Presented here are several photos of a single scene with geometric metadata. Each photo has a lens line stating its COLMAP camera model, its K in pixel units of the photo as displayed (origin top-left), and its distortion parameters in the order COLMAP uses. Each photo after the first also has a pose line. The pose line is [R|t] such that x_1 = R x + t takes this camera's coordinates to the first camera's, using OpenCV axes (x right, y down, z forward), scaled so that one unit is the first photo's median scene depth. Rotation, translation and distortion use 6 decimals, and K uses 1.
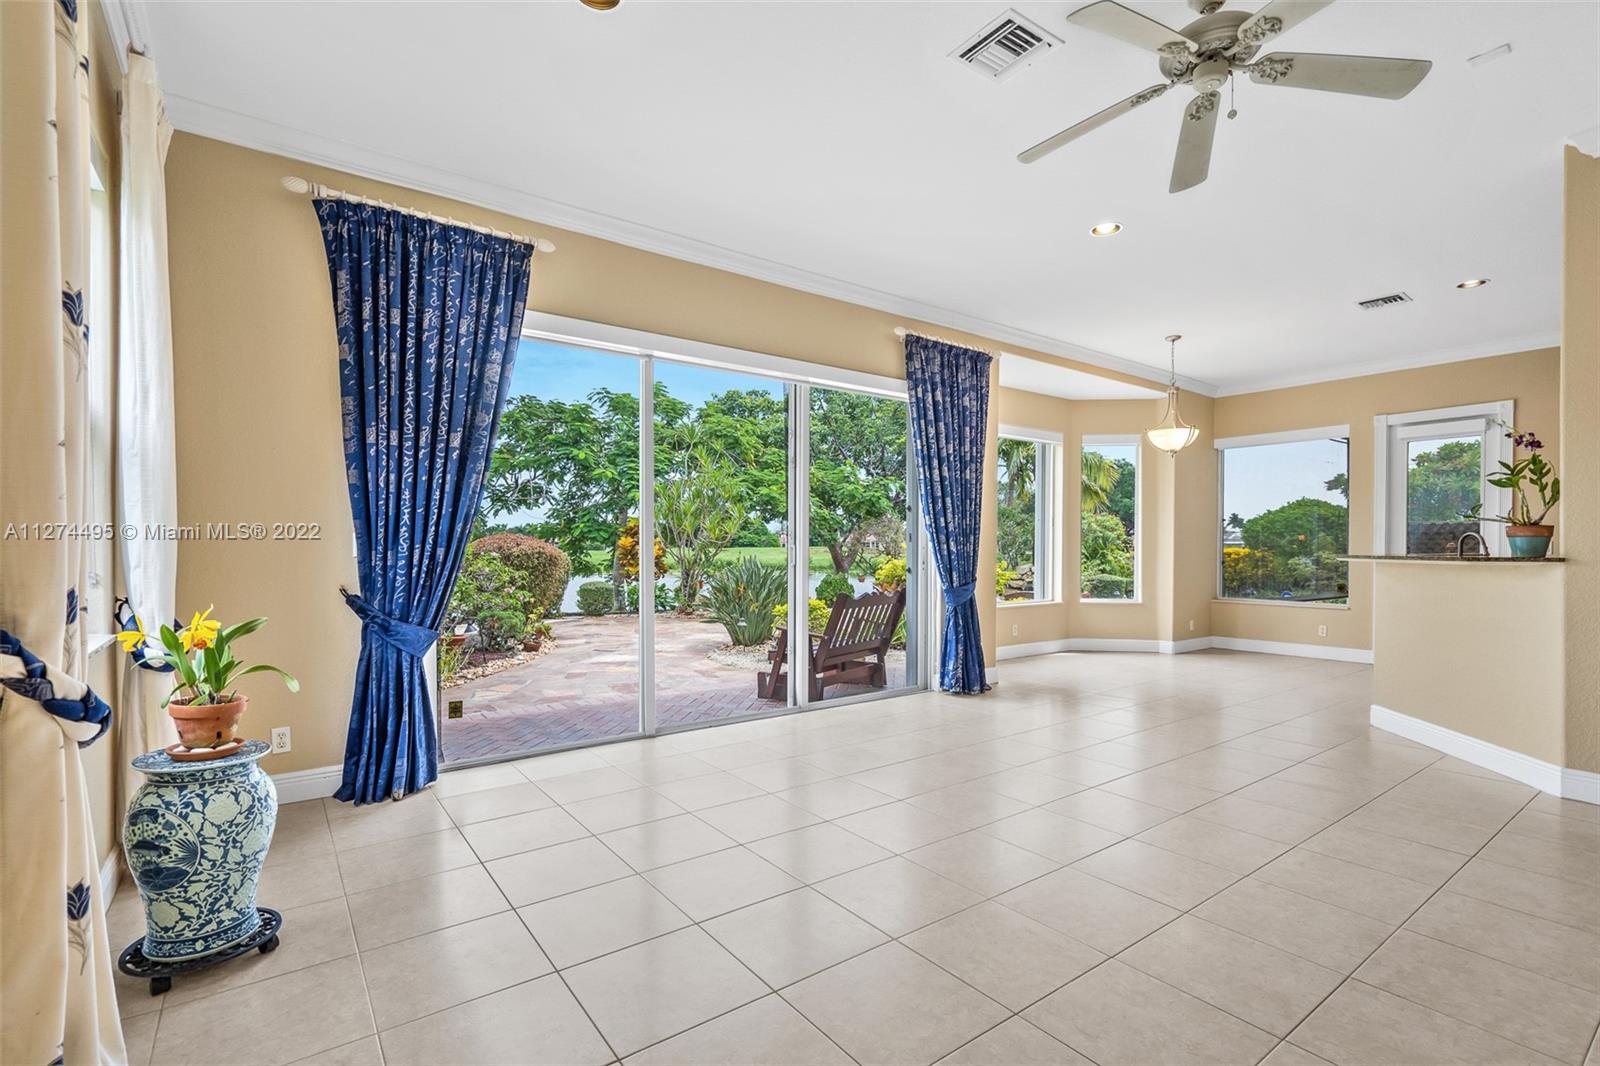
lens RADIAL K [[730.7, 0, 795.6], [0, 730.7, 555.5], [0, 0, 1]] dist [-0.005612, 0.002971]
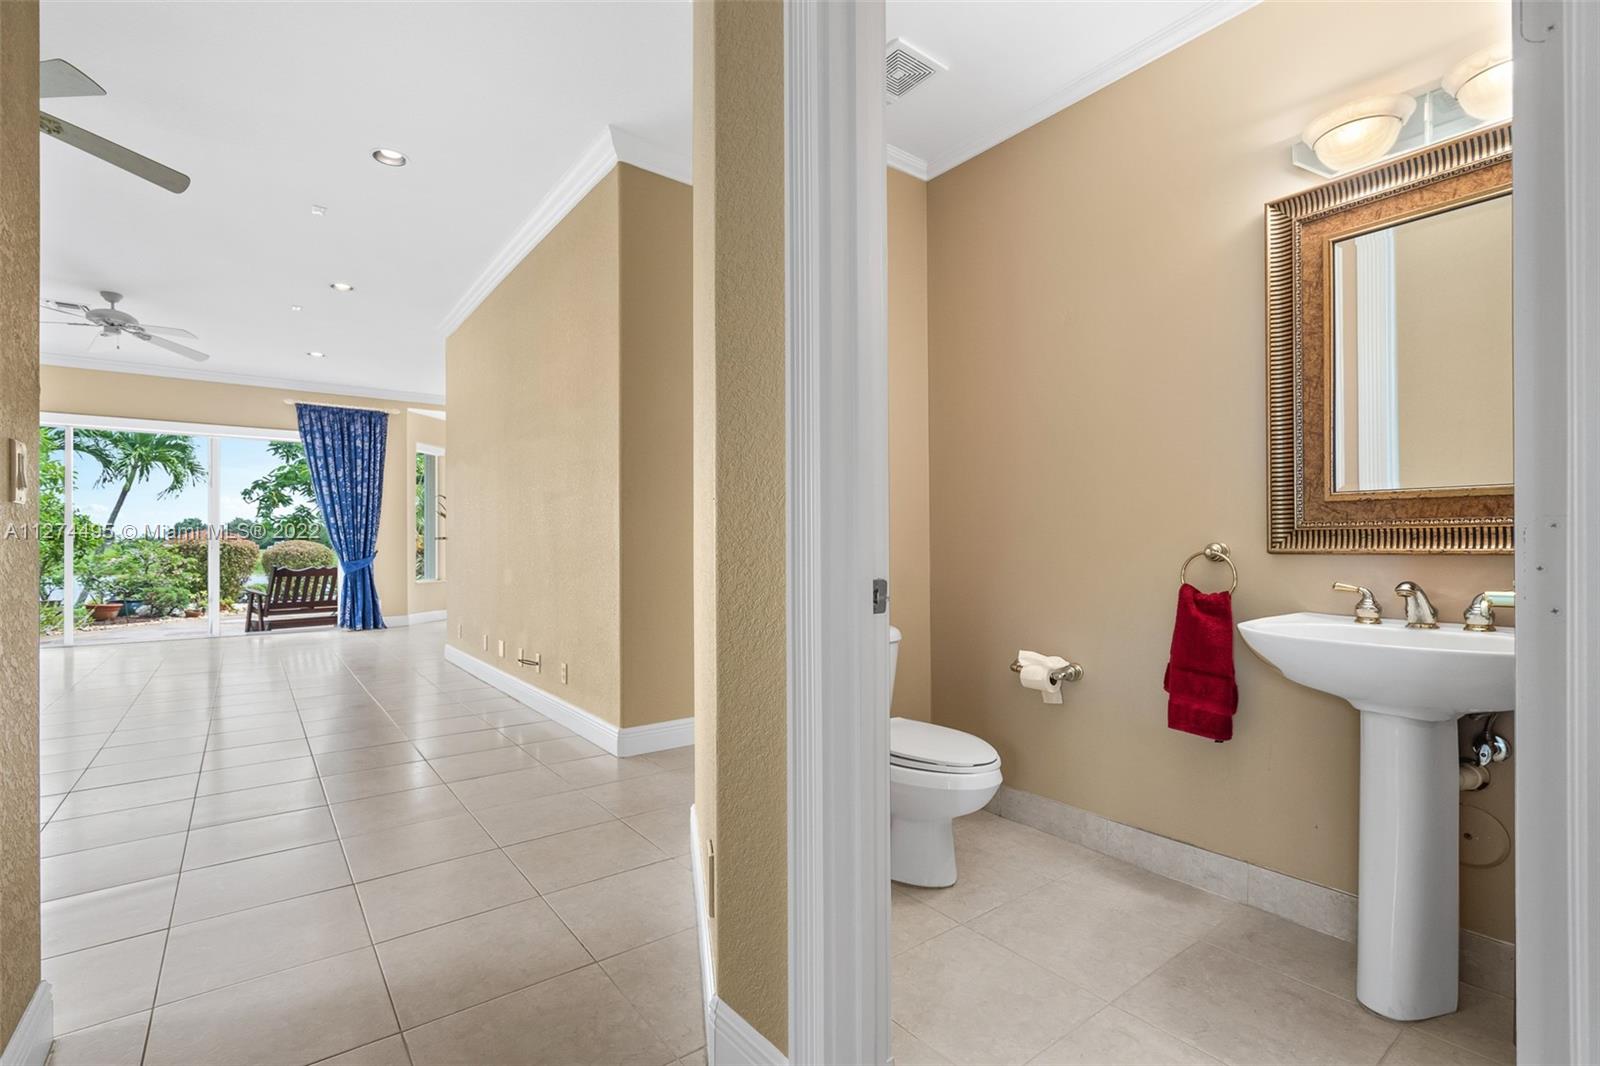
lens RADIAL K [[730.7, 0, 797.7], [0, 730.7, 543.9], [0, 0, 1]] dist [-0.005612, 0.002971]
pose [[0.999784, -0.006935, 0.019603, 1.188603], [0.007177, 0.999899, -0.012285, 0.031847], [-0.019516, 0.012423, 0.999732, -0.599169]]
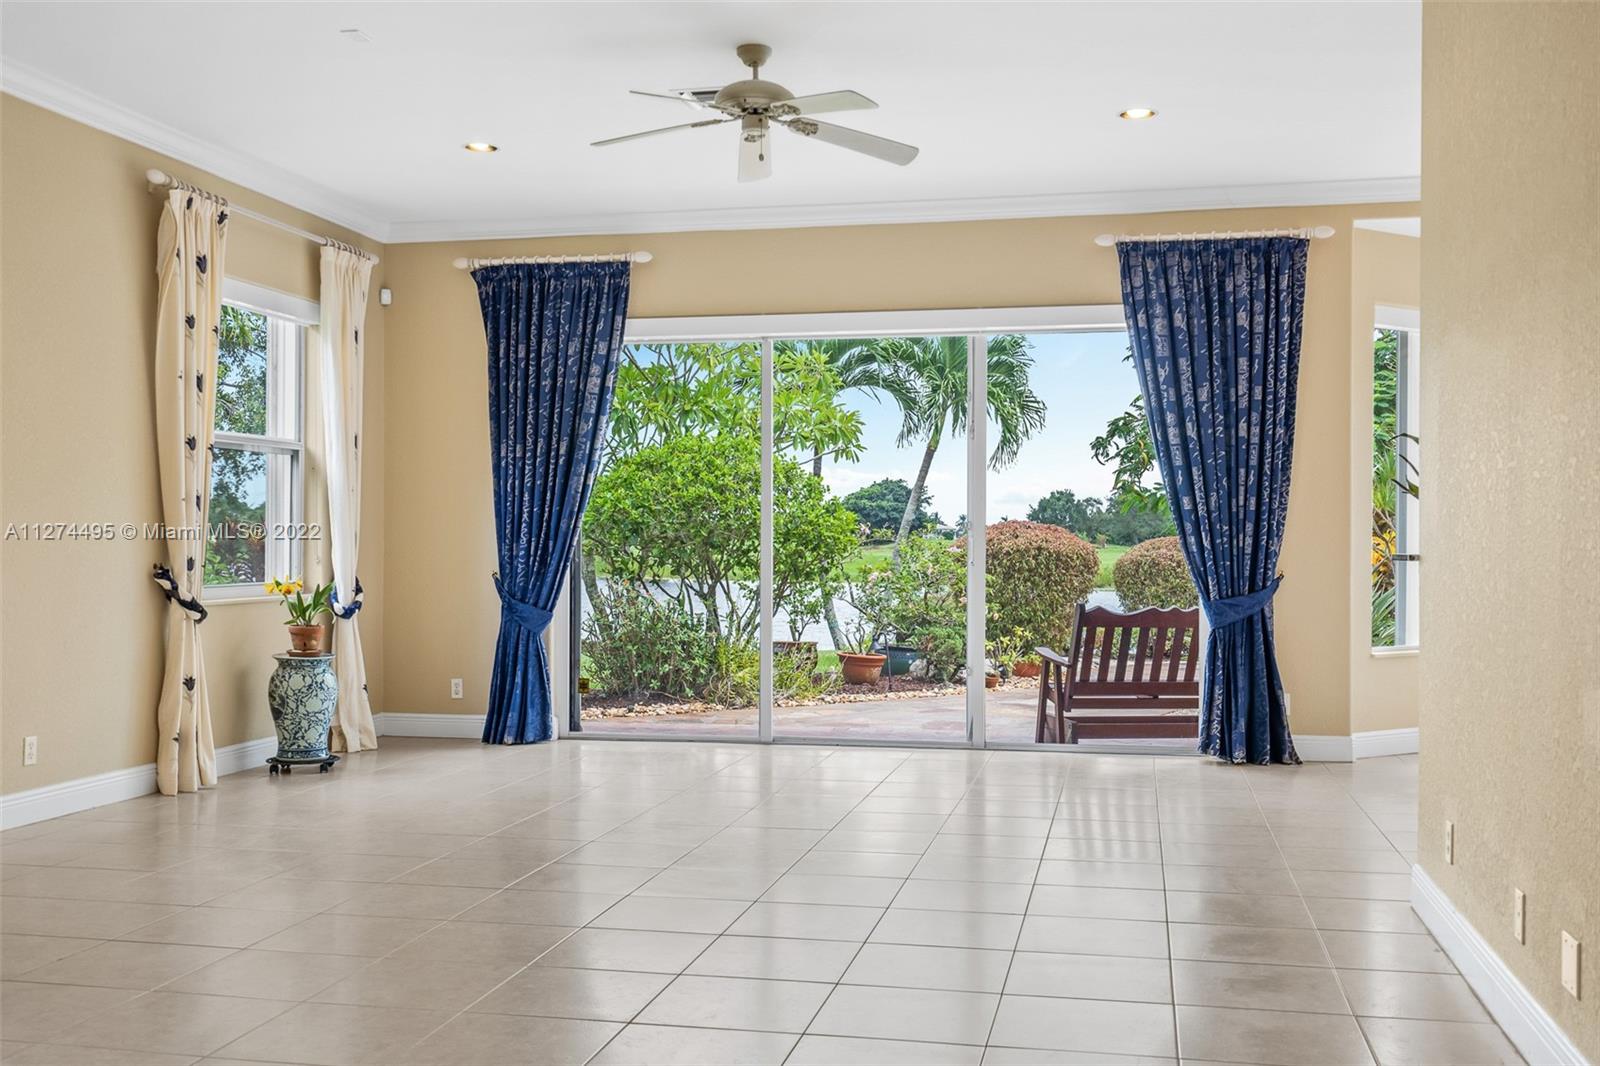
lens RADIAL K [[1575.8, 0, 798.9], [0, 1575.8, 543.1], [0, 0, 1]] dist [-0.004311, 0.000000]
pose [[0.667248, 0.001020, -0.744835, 1.067148], [-0.008708, 0.999941, -0.006432, 0.003860], [0.744785, 0.010778, 0.667217, -0.251493]]
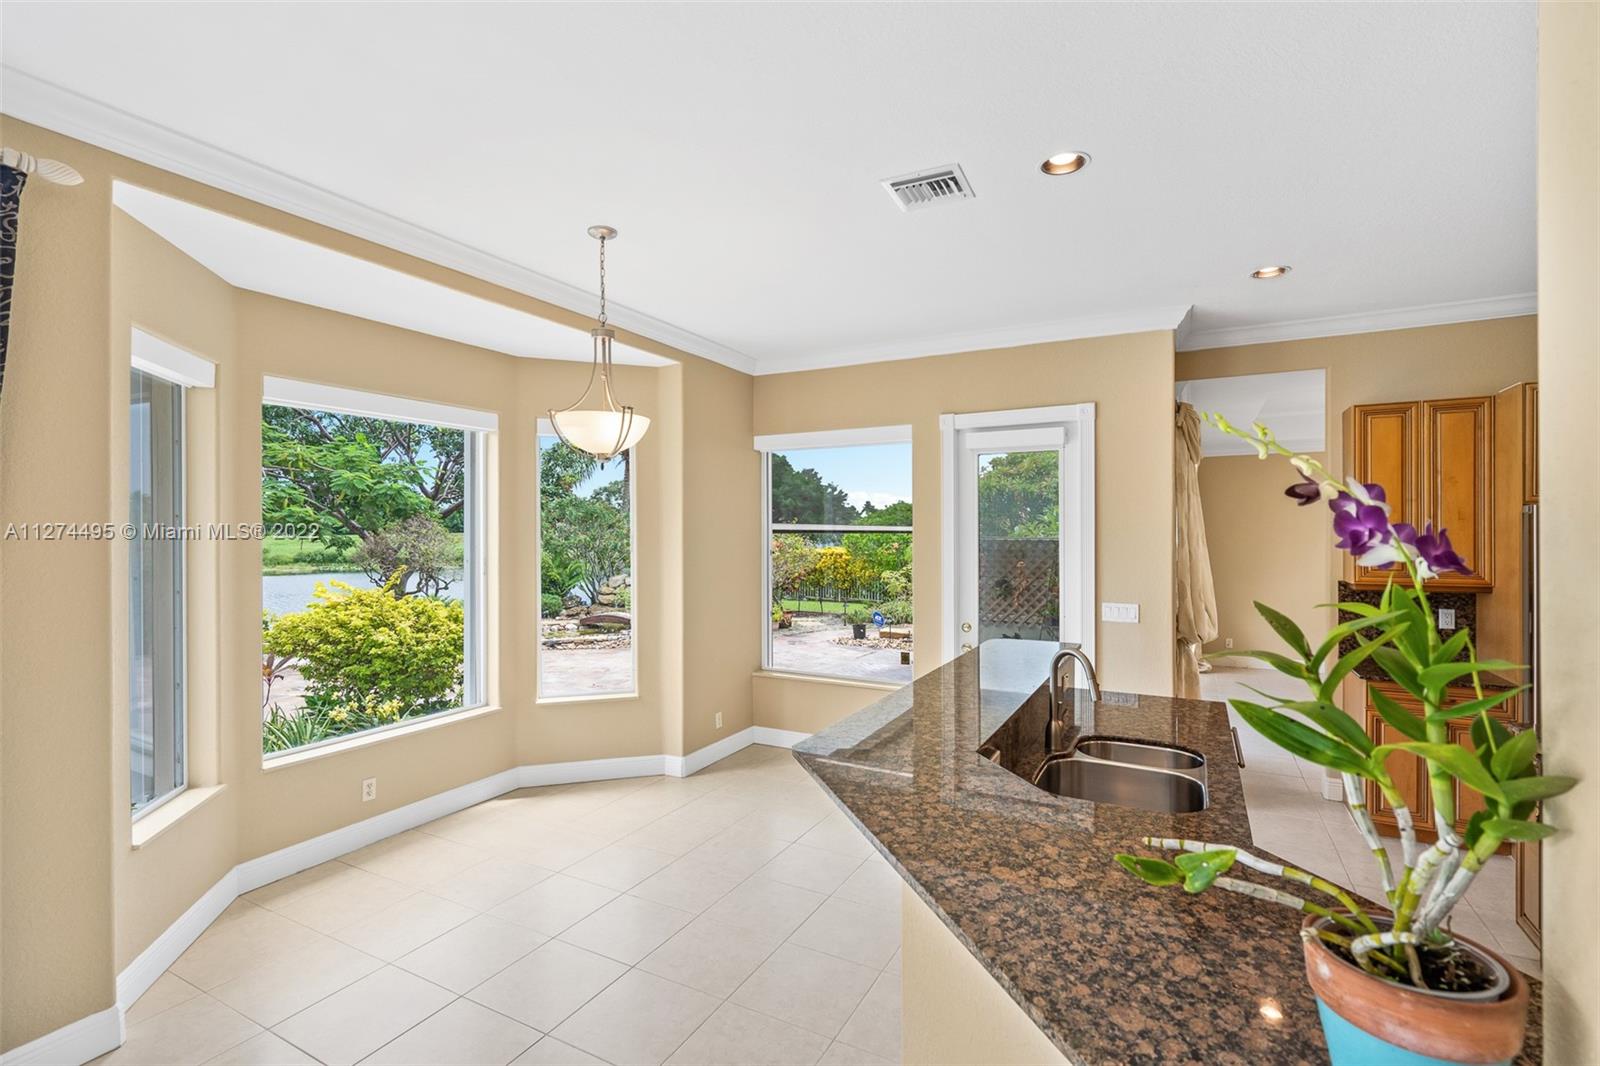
lens RADIAL K [[730.7, 0, 801.8], [0, 730.7, 529.3], [0, 0, 1]] dist [-0.005612, 0.002971]
pose [[0.901036, -0.003396, 0.433731, 0.489288], [0.008941, 0.999902, -0.010745, -0.099814], [-0.433652, 0.013559, 0.900978, 0.564775]]
